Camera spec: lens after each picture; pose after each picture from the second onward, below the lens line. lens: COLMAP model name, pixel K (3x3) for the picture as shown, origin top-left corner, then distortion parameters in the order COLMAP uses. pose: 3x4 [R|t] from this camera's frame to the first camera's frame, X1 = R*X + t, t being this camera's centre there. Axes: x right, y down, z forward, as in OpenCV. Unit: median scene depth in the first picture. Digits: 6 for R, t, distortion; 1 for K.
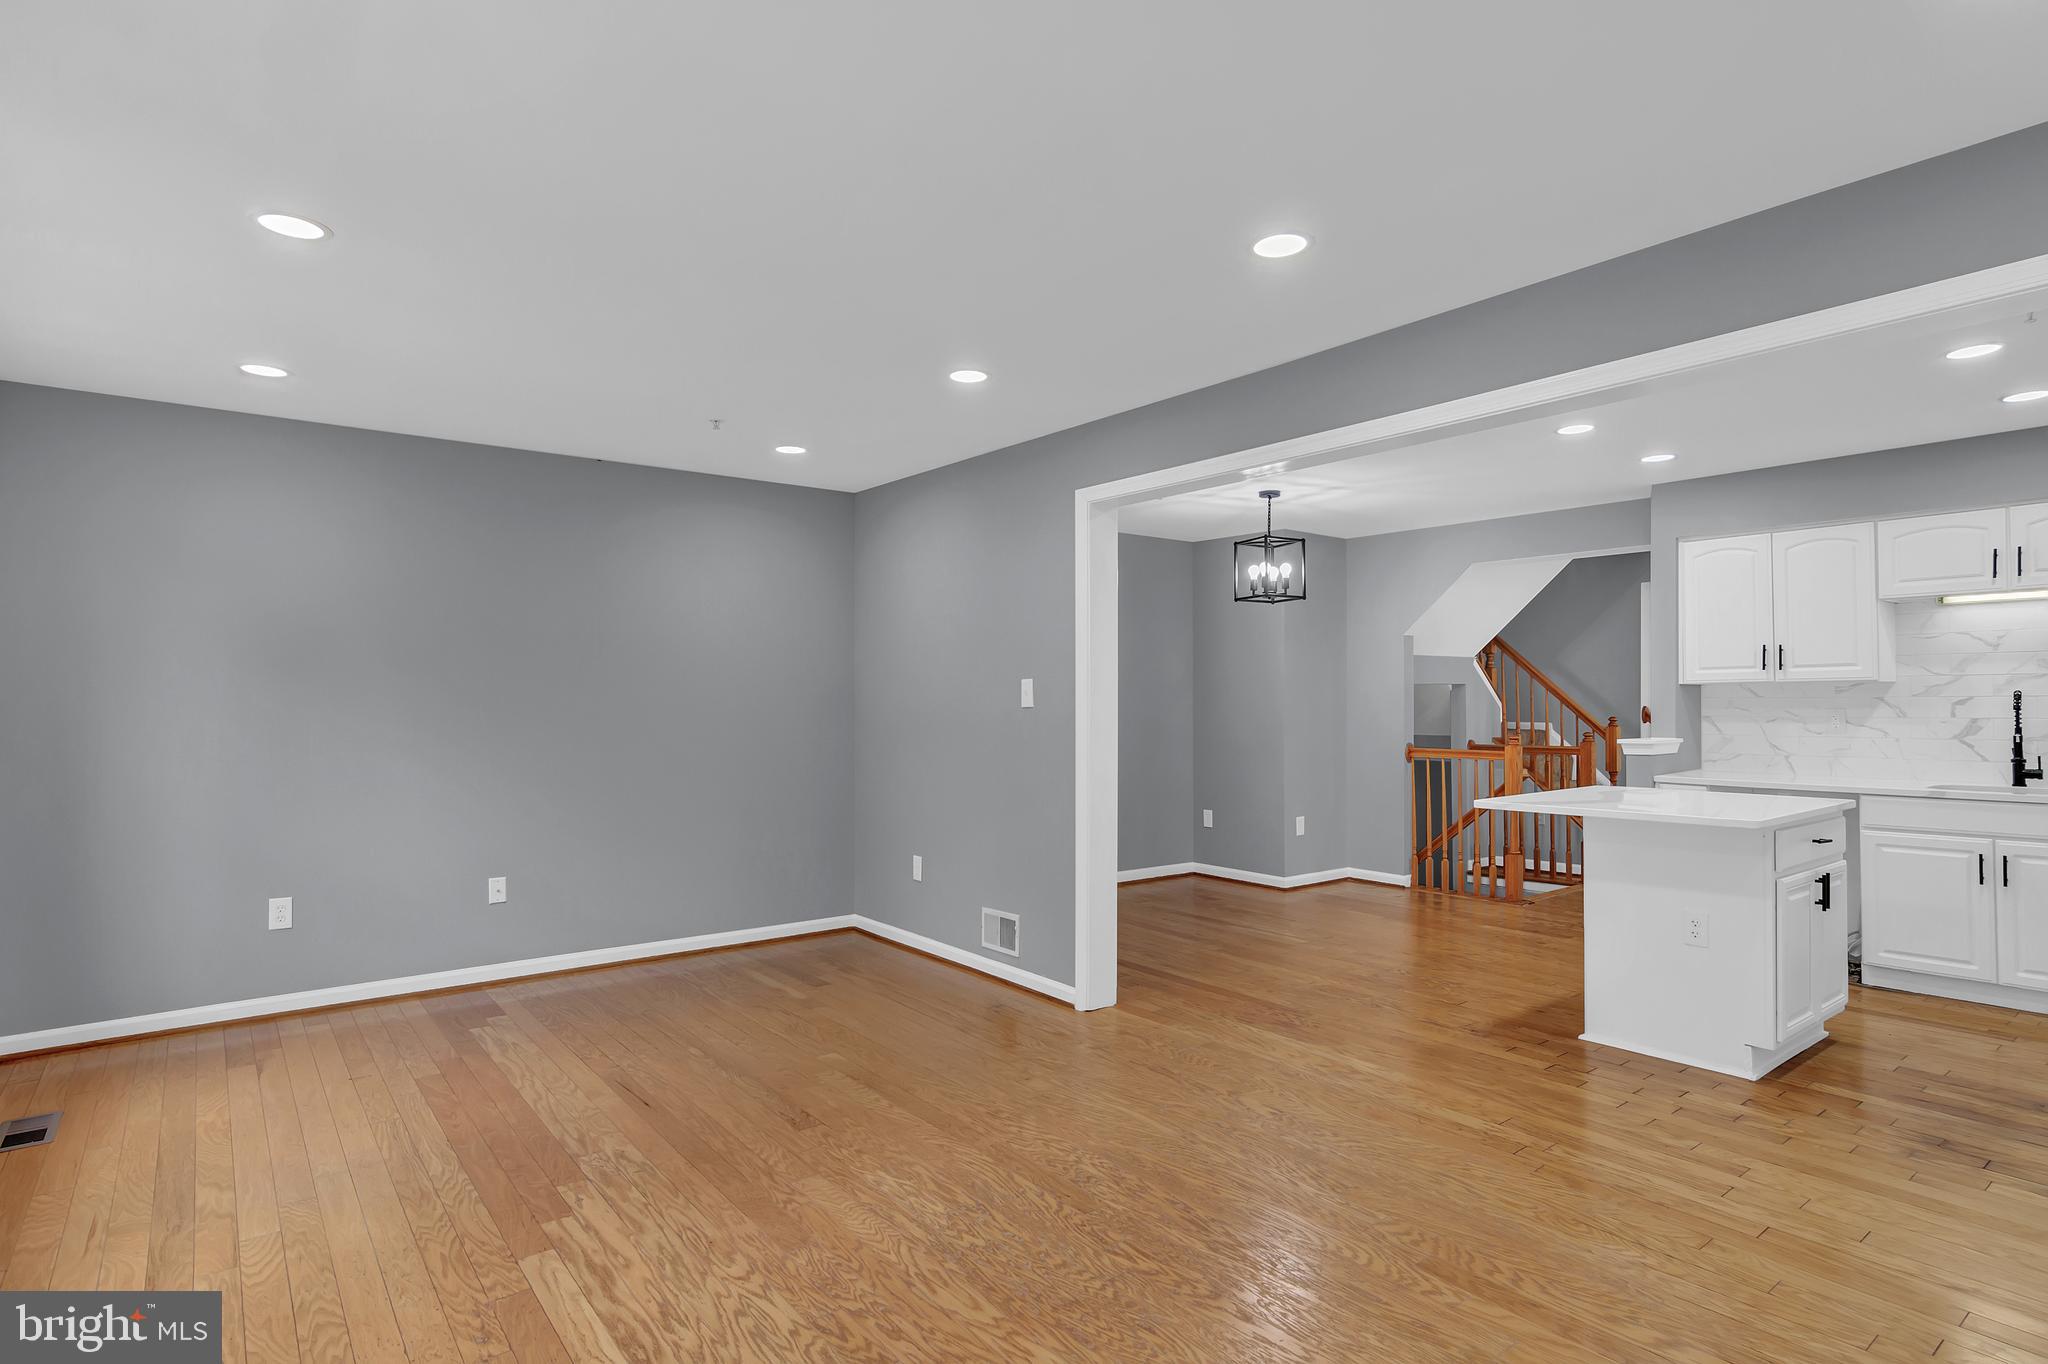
lens RADIAL K [[1036.7, 0, 1006.5], [0, 1036.7, 689.5], [0, 0, 1]] dist [0.004800, -0.000170]
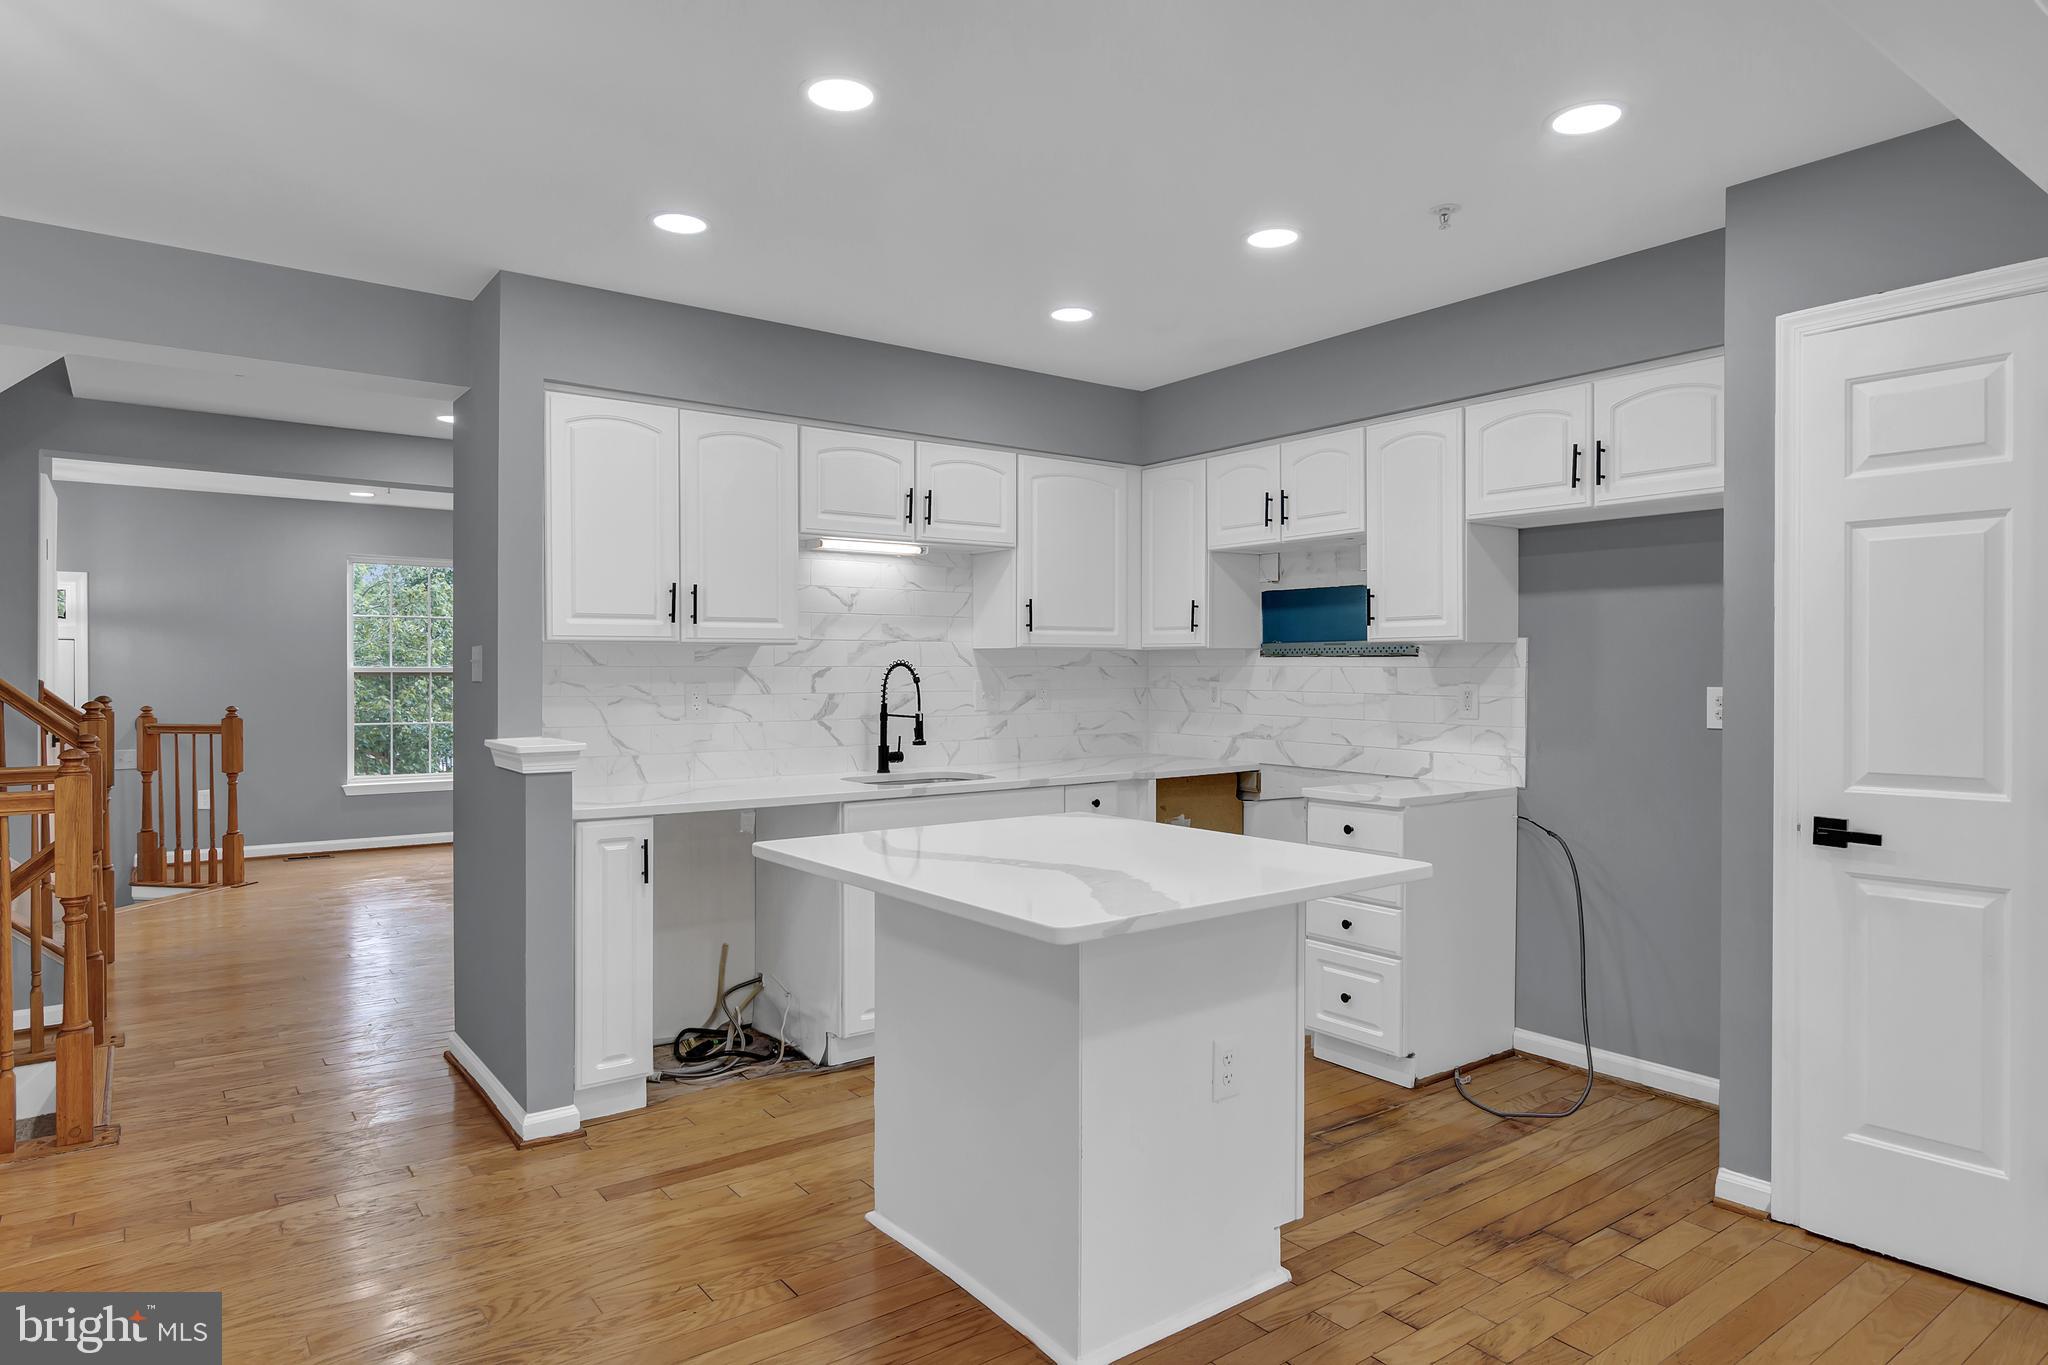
lens RADIAL K [[1197.8, 0, 1024.0], [0, 1197.8, 682.5], [0, 0, 1]] dist [-0.004015, -0.002458]
pose [[0.008166, -0.007724, 0.999937, -0.000744], [-0.012942, 0.999886, 0.007829, 0.009183], [-0.999883, -0.013005, 0.008065, 0.782507]]
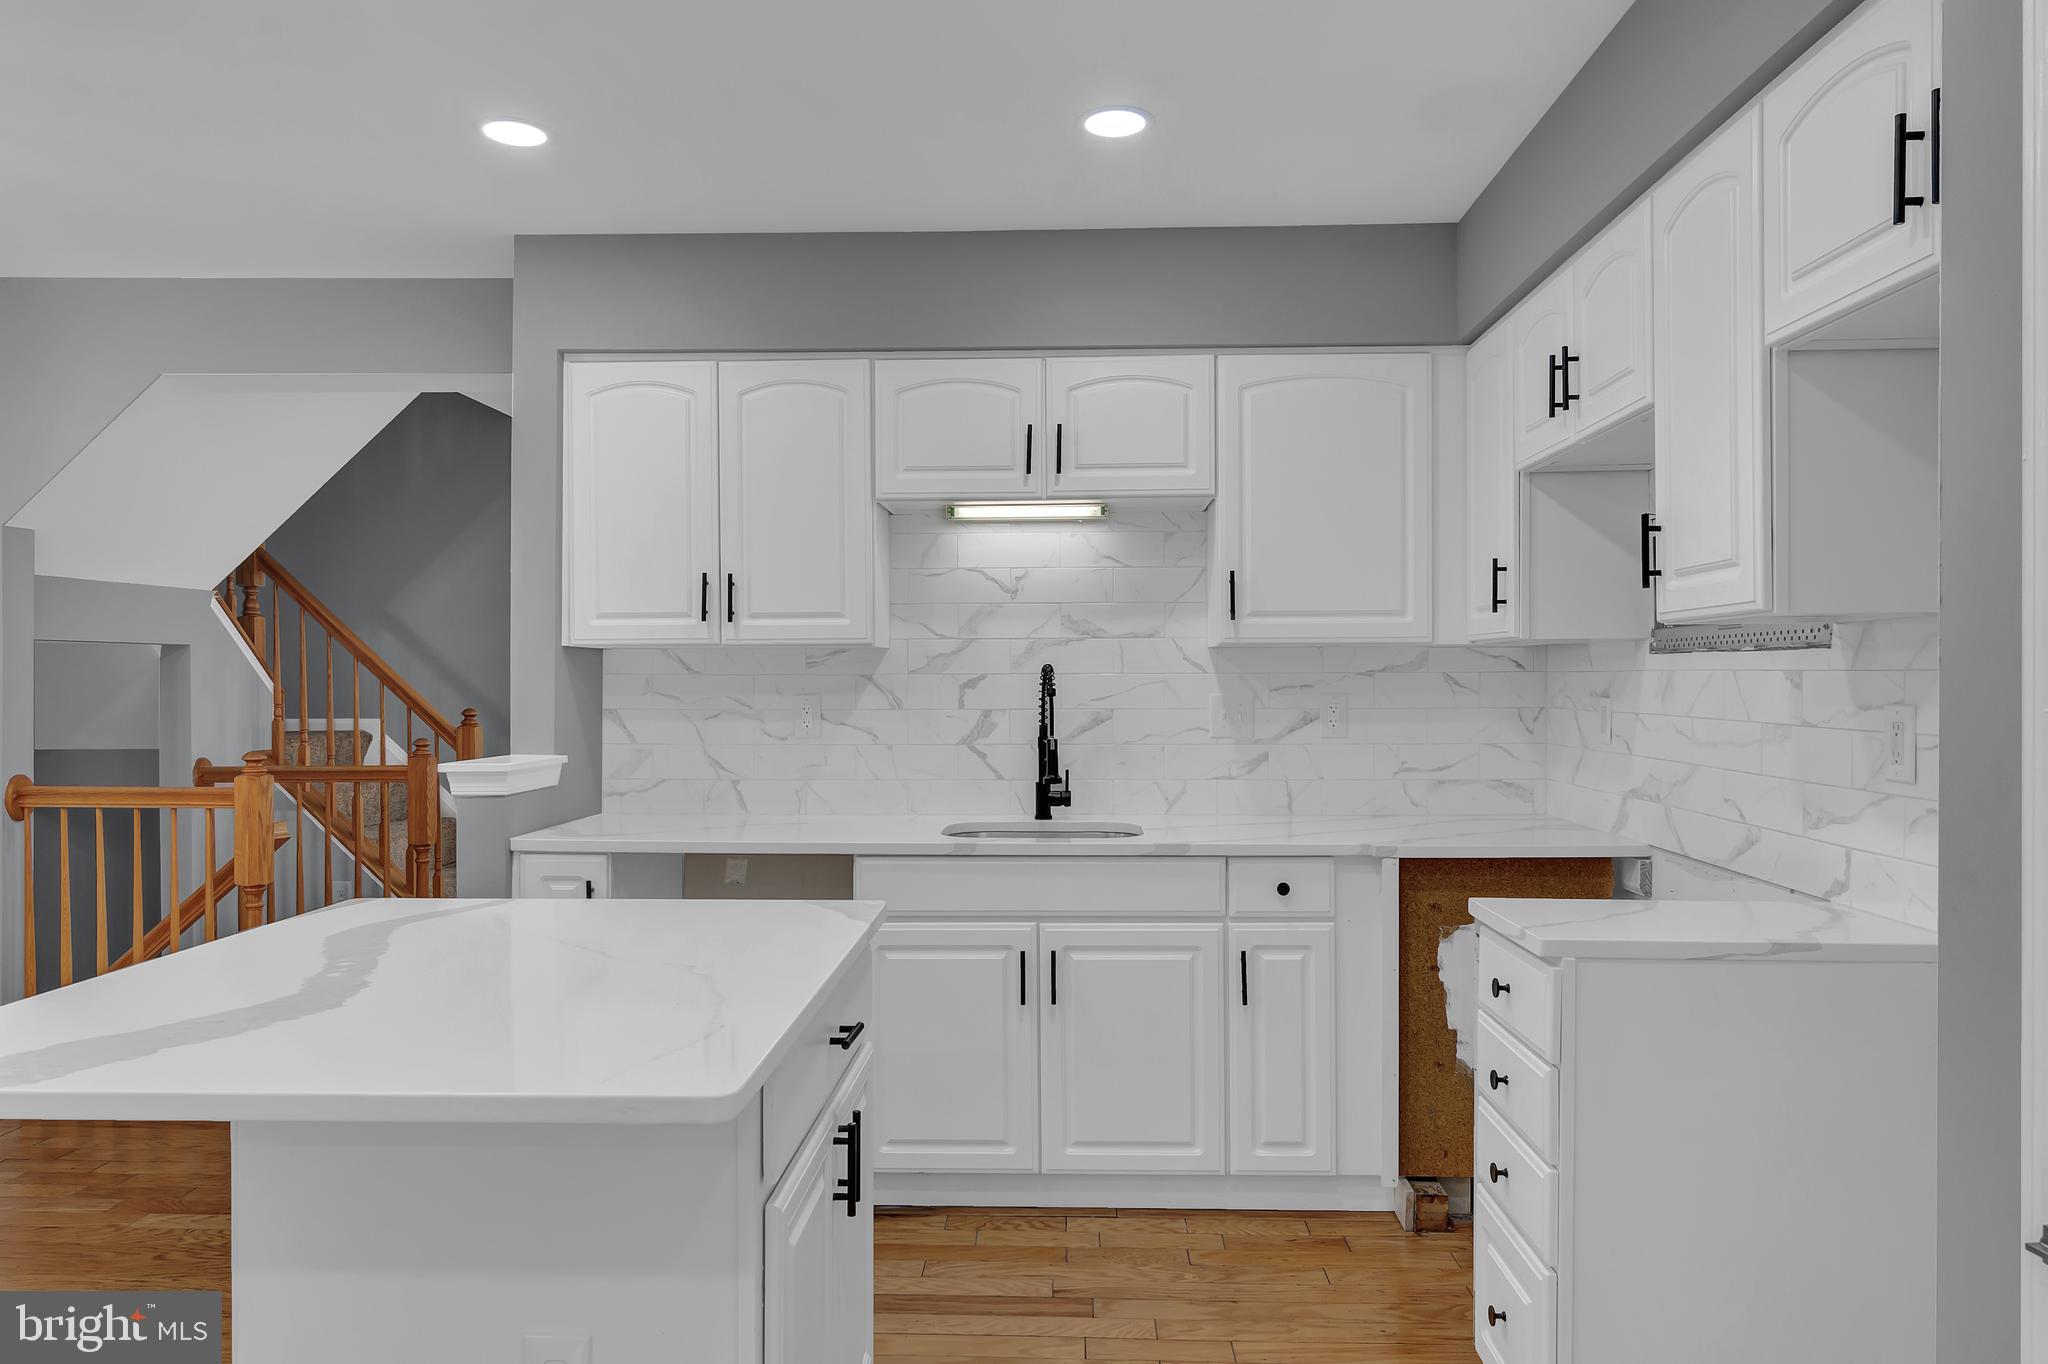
lens RADIAL K [[1368.8, 0, 1023.1], [0, 1368.8, 700.7], [0, 0, 1]] dist [0.002007, 0.001178]
pose [[0.640866, -0.008766, 0.767603, 0.302889], [-0.010773, 0.999734, 0.020411, 0.005345], [-0.767577, -0.021350, 0.640601, 0.435196]]
